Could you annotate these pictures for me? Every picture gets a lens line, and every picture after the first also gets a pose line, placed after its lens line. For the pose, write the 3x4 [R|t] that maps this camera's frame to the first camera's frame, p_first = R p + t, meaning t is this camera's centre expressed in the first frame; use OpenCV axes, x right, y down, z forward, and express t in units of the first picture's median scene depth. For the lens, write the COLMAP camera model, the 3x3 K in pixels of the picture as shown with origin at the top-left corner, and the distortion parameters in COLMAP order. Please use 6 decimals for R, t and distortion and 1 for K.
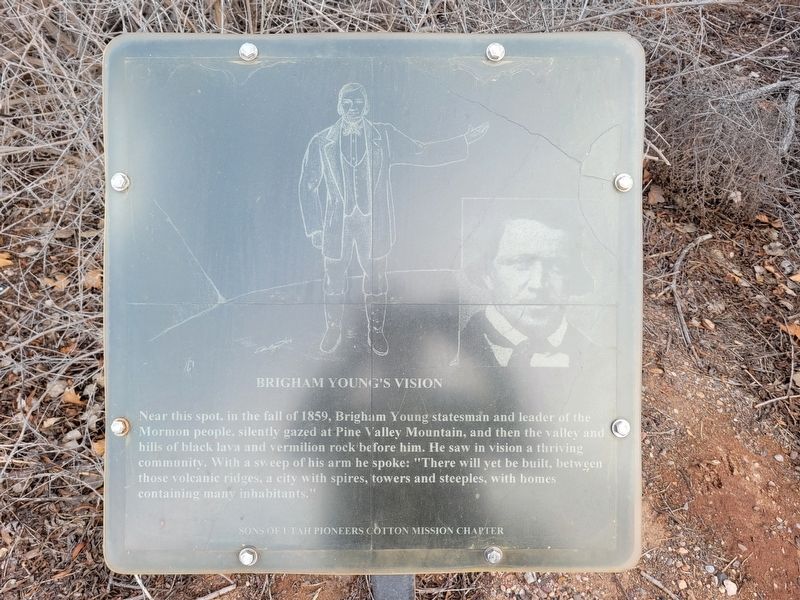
lens RADIAL K [[612.6, 0, 415.4], [0, 612.6, 316.0], [0, 0, 1]] dist [0.029181, -0.004596]
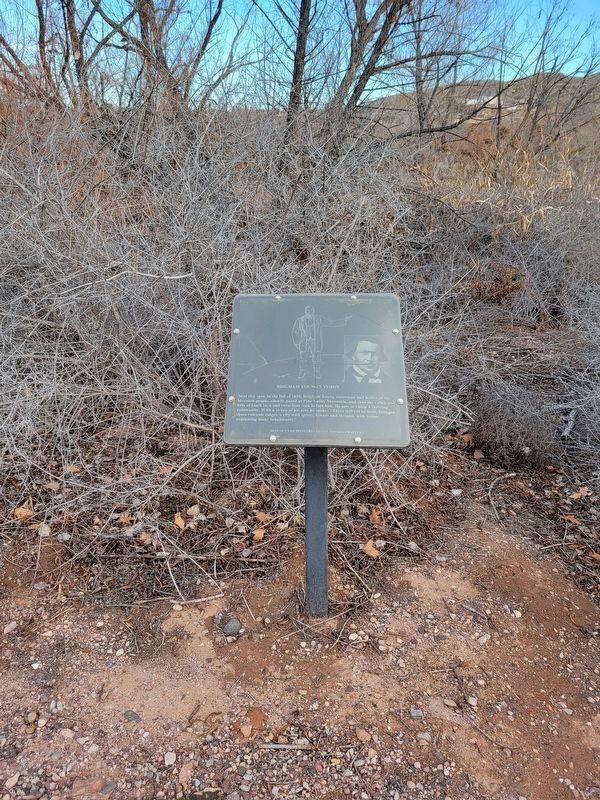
lens RADIAL K [[612.6, 0, 299.8], [0, 612.6, 400.0], [0, 0, 1]] dist [0.029181, -0.004596]
pose [[0.999803, 0.000456, -0.019833, -0.039762], [-0.009755, 0.881808, -0.471508, 0.707855], [0.017274, 0.471609, 0.881639, -0.721064]]
